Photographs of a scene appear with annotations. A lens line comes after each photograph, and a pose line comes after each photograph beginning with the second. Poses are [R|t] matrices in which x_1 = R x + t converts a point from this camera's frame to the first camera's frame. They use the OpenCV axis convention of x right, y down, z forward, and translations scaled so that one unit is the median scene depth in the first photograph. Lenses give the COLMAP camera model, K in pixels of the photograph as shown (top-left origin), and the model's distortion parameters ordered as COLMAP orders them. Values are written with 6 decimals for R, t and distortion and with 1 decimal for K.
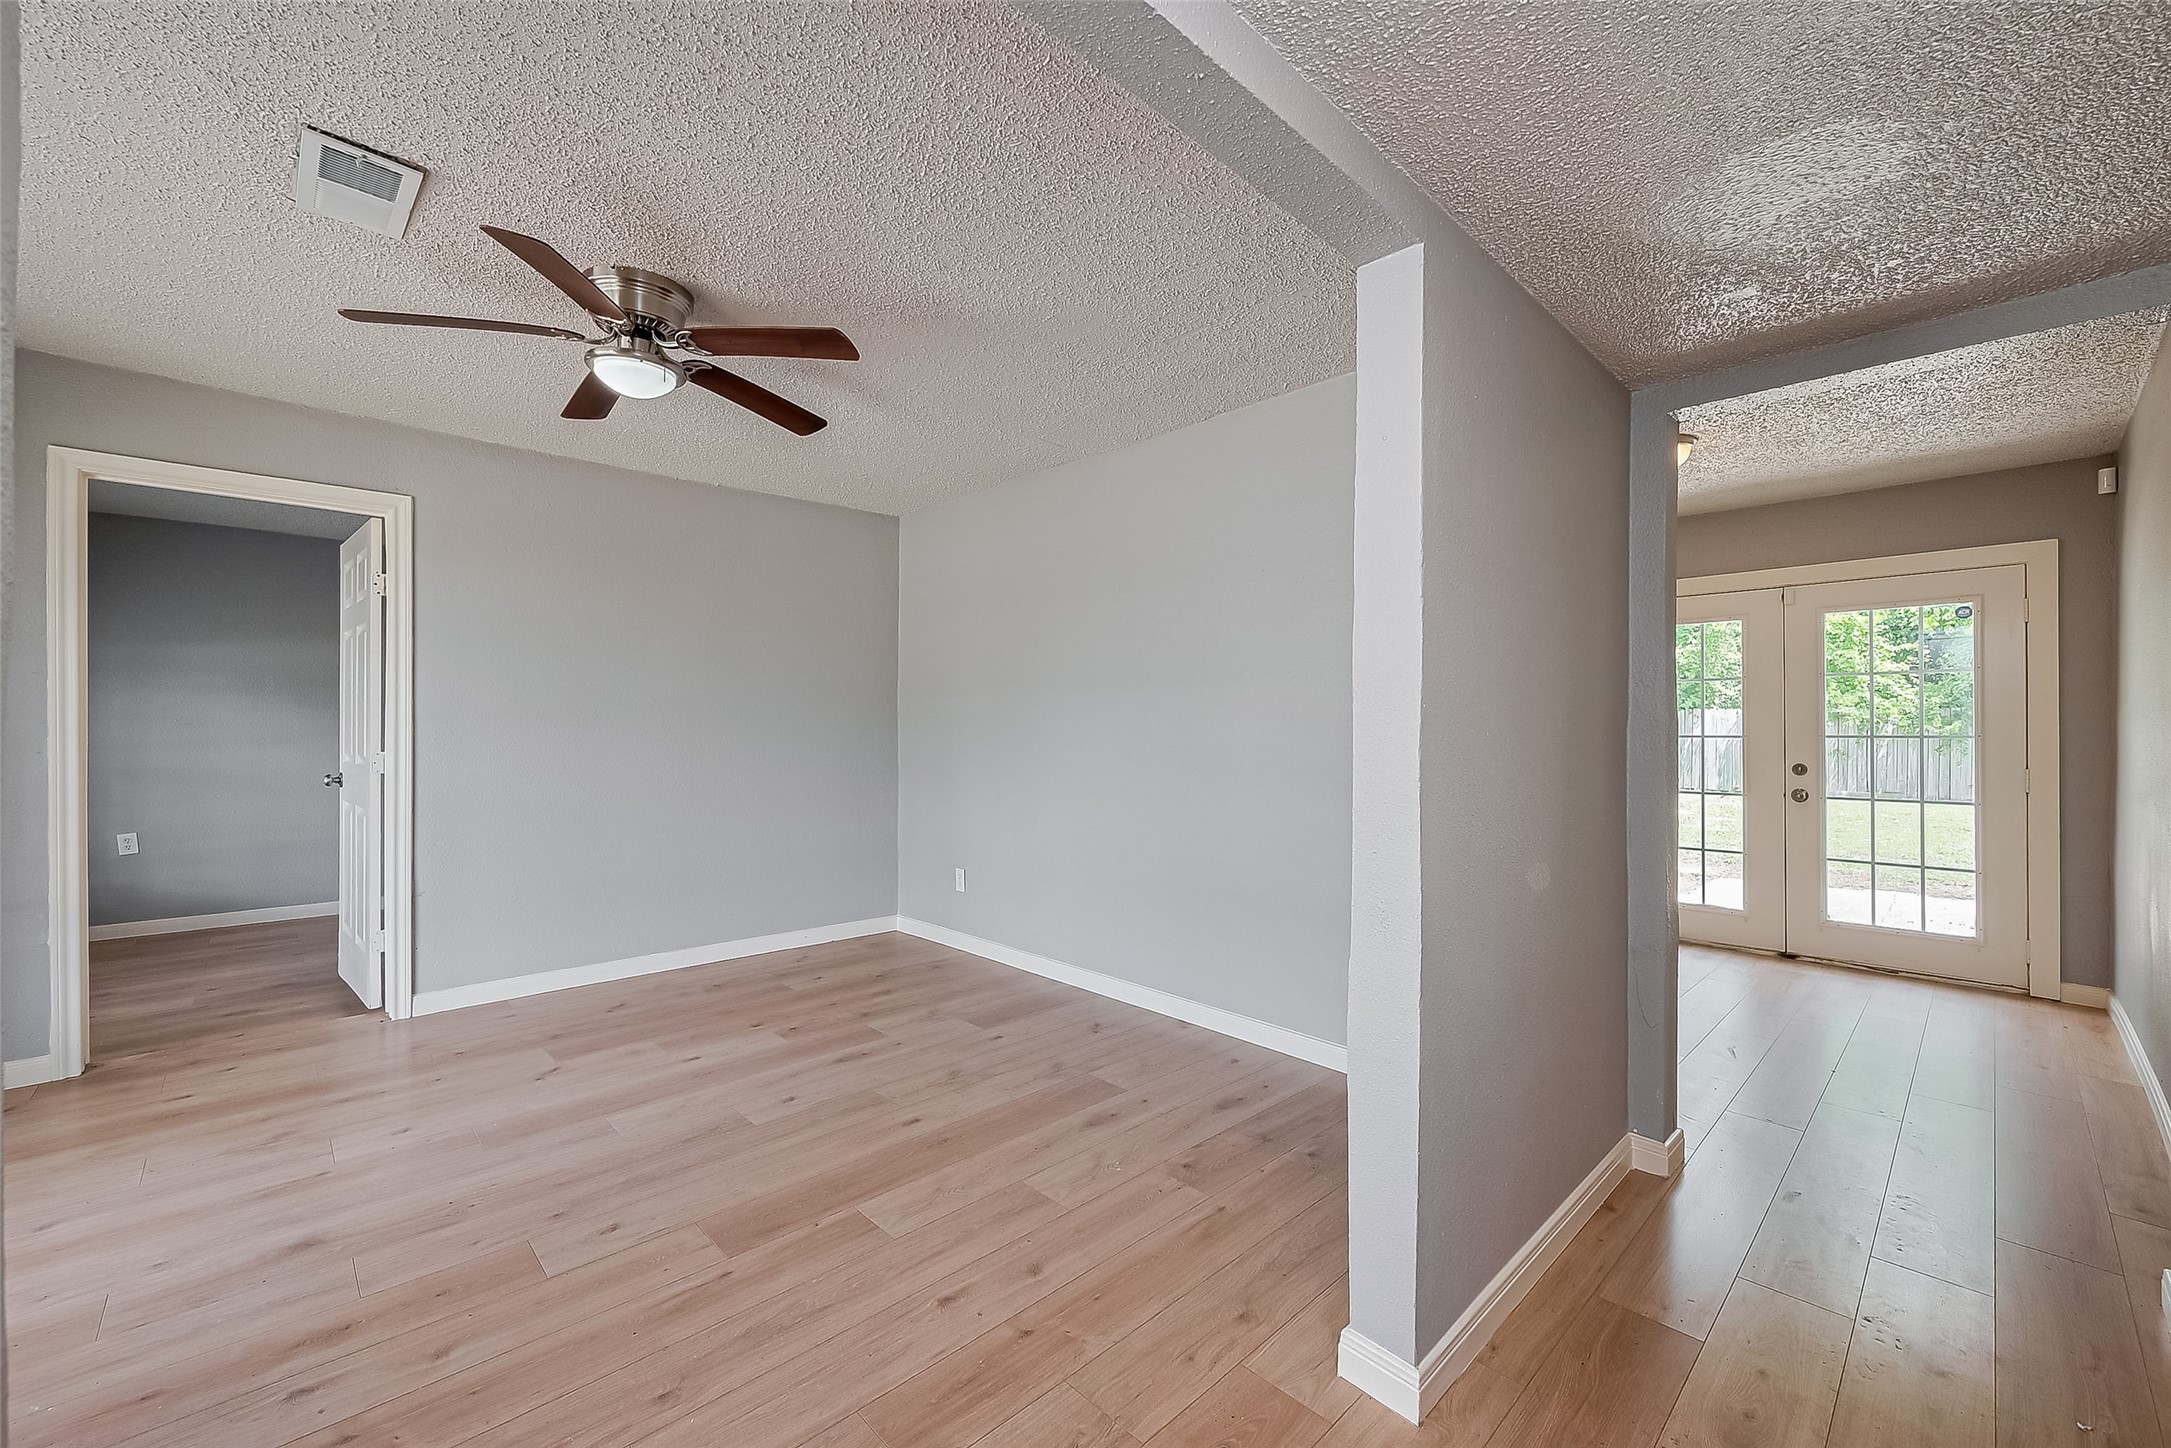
lens RADIAL K [[881.7, 0, 1085.5], [0, 881.7, 724.0], [0, 0, 1]] dist [-0.000095, 0.000006]
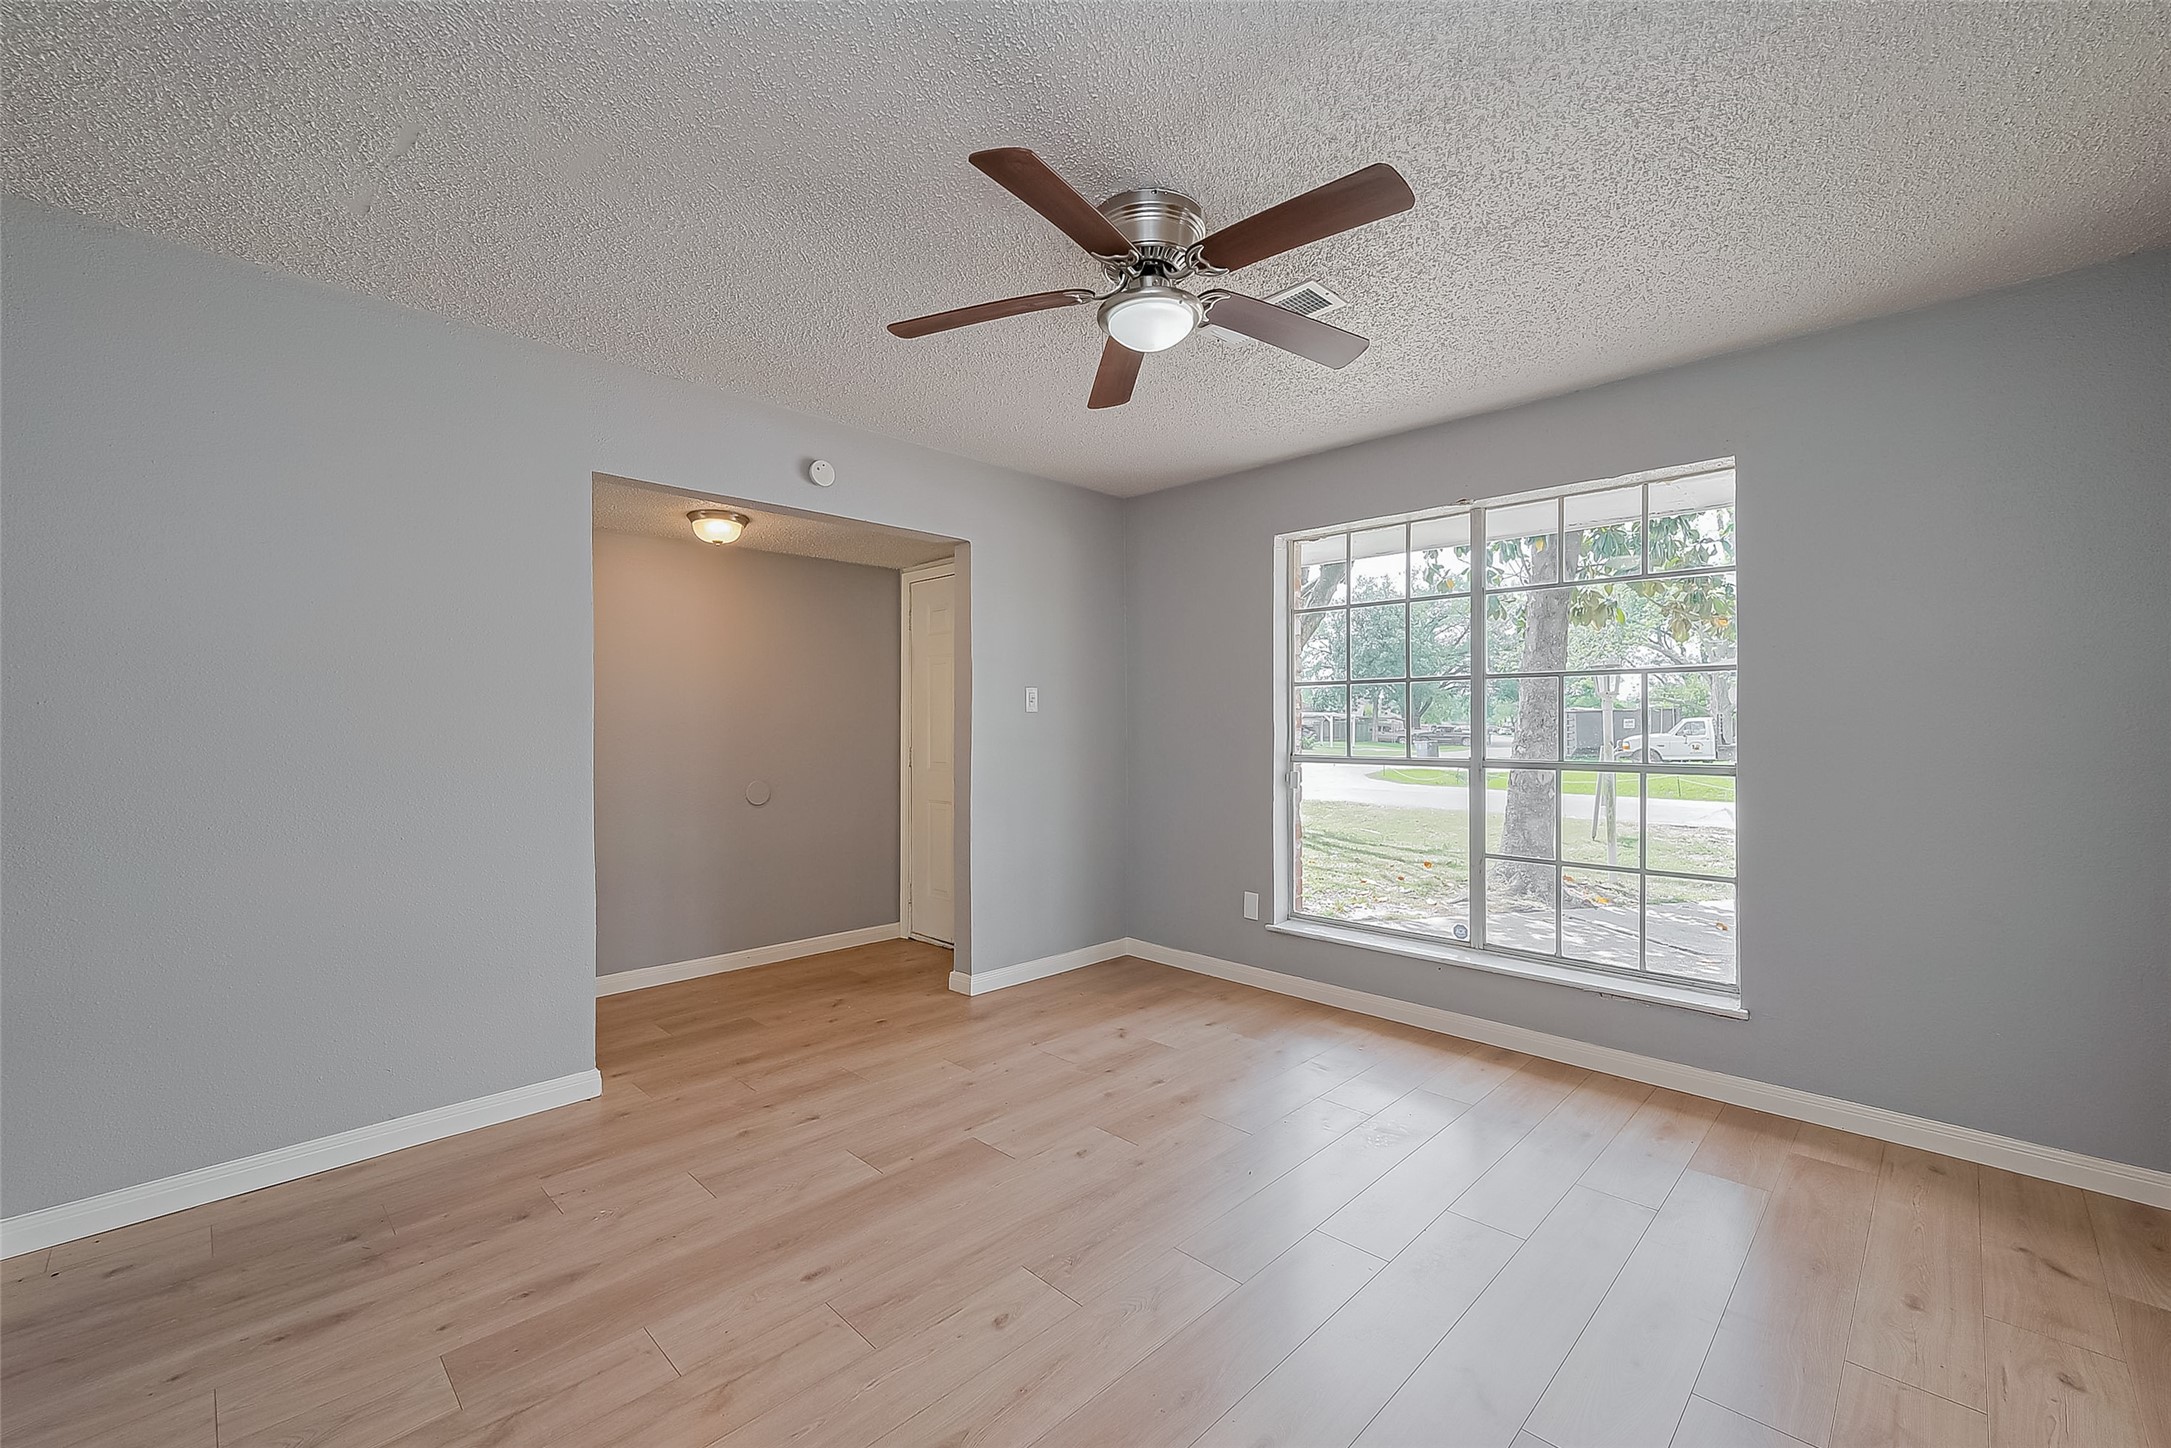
lens RADIAL K [[881.7, 0, 1085.5], [0, 881.7, 724.0], [0, 0, 1]] dist [-0.000095, 0.000006]
pose [[-0.999625, -0.003995, -0.027096, -0.456567], [-0.003912, 0.999988, -0.003096, -0.012853], [0.027108, -0.002989, -0.999628, 1.987141]]
